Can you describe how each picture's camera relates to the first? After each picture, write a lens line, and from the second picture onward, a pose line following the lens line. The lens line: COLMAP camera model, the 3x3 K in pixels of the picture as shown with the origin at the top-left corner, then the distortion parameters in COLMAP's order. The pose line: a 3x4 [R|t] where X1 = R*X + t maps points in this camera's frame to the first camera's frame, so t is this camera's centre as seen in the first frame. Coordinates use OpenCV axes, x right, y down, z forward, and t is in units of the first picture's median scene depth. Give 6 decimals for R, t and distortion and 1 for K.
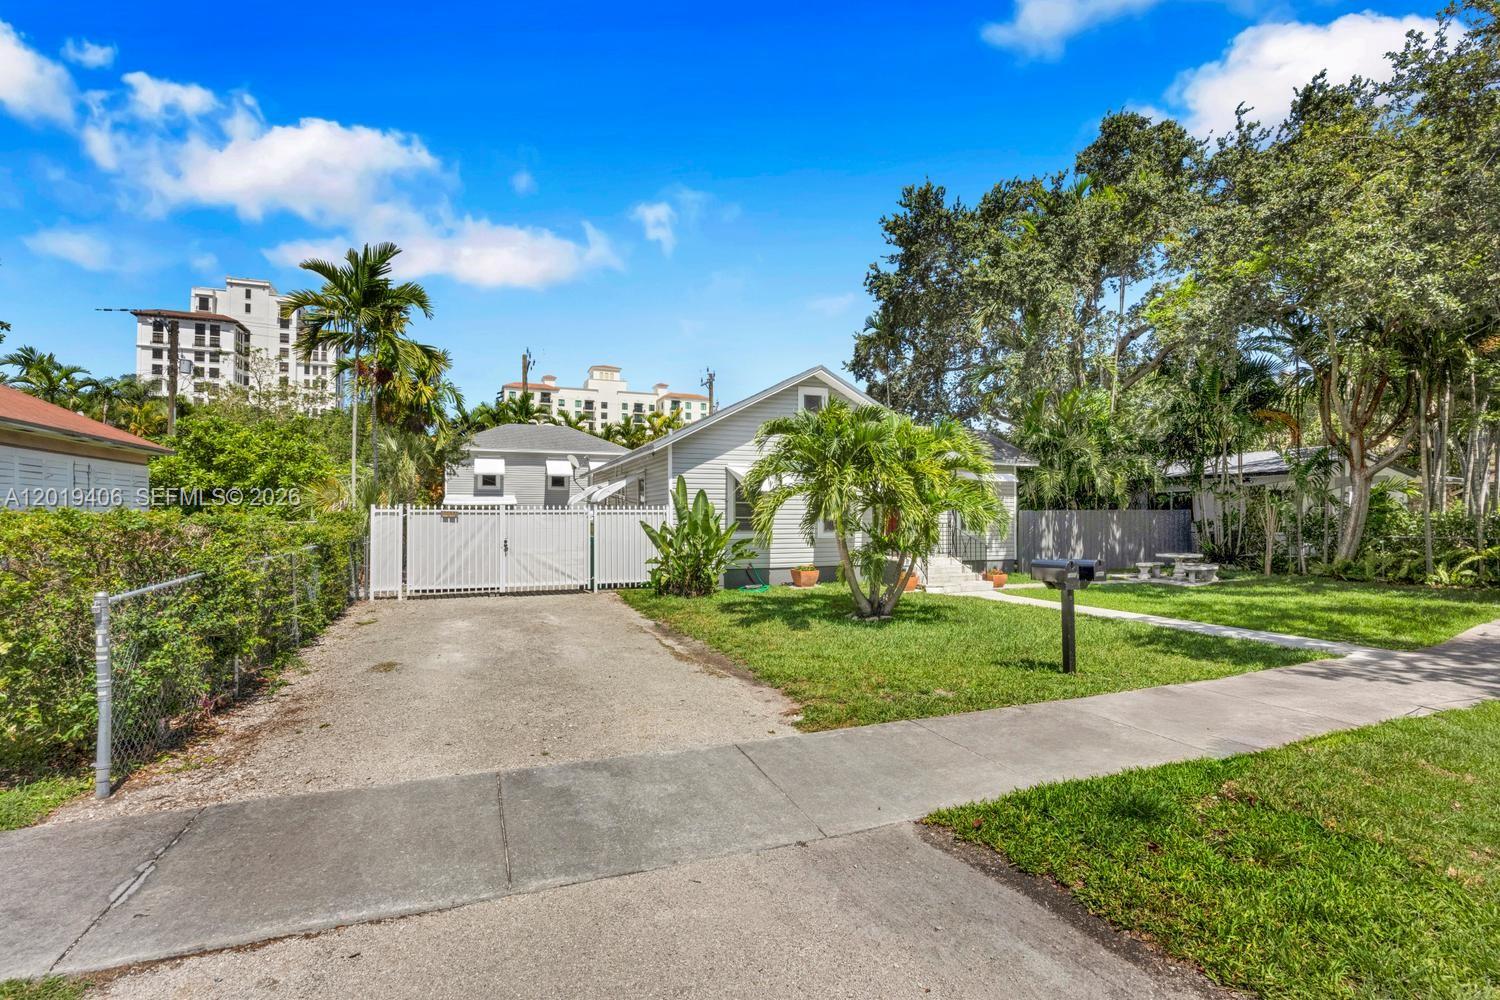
lens RADIAL K [[685.5, 0, 760.4], [0, 685.5, 501.6], [0, 0, 1]] dist [-0.000794, -0.001305]
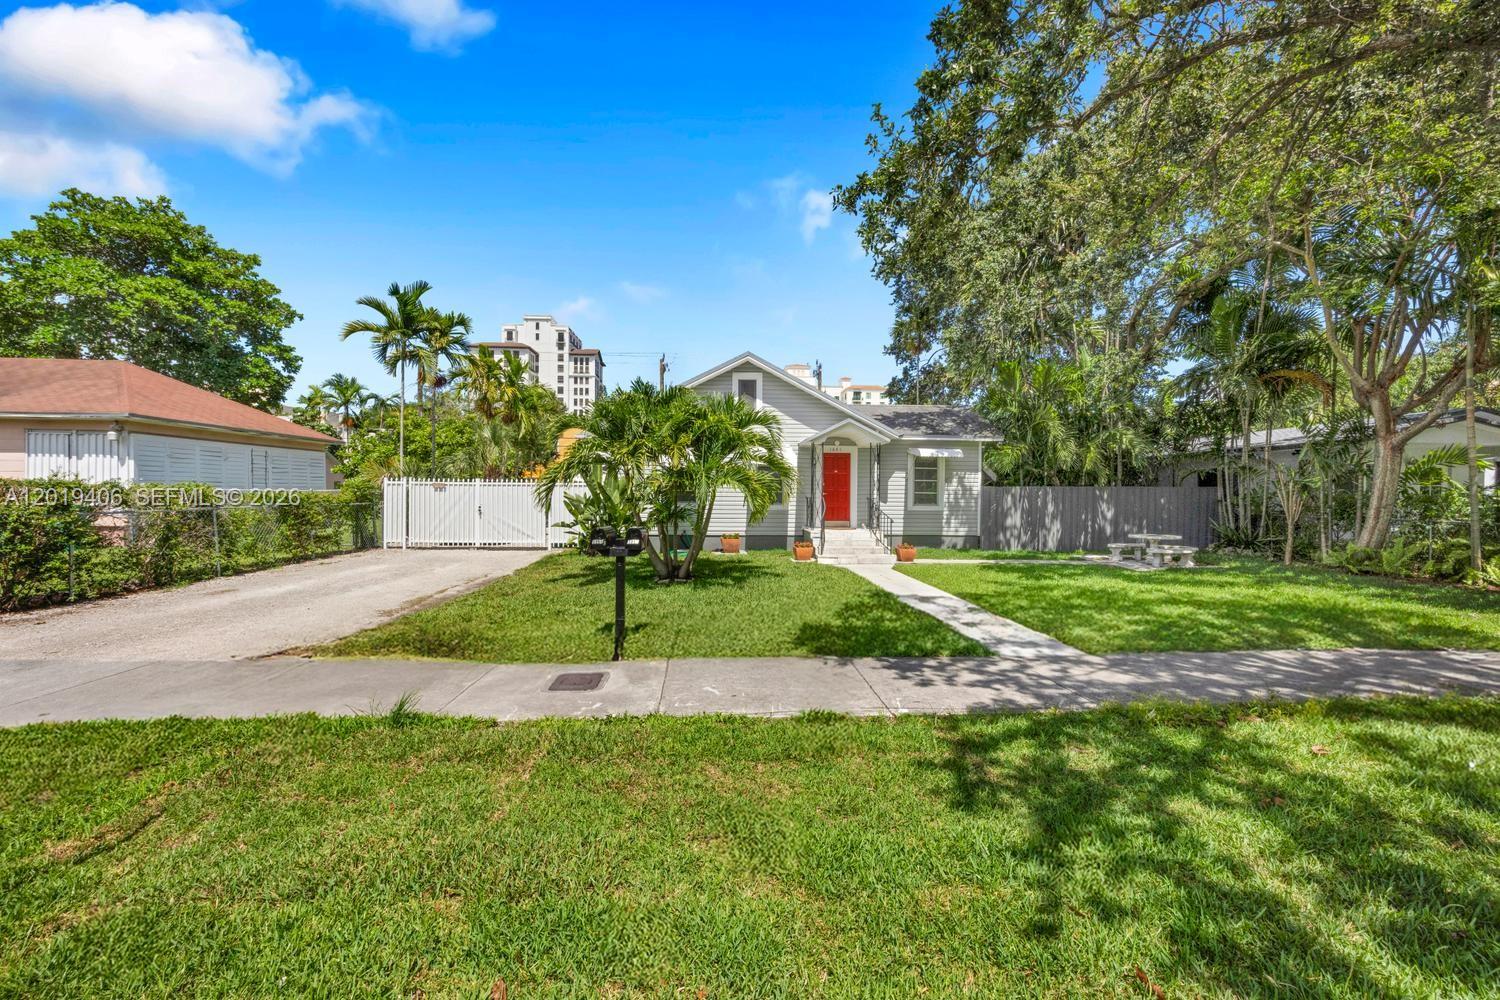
lens RADIAL K [[595.4, 0, 754.2], [0, 595.4, 508.6], [0, 0, 1]] dist [-0.001582, 0.000265]
pose [[0.948828, 0.017624, -0.315302, 0.333333], [-0.003203, 0.998927, 0.046199, 0.005487], [0.315778, -0.042825, 0.947866, 0.080986]]
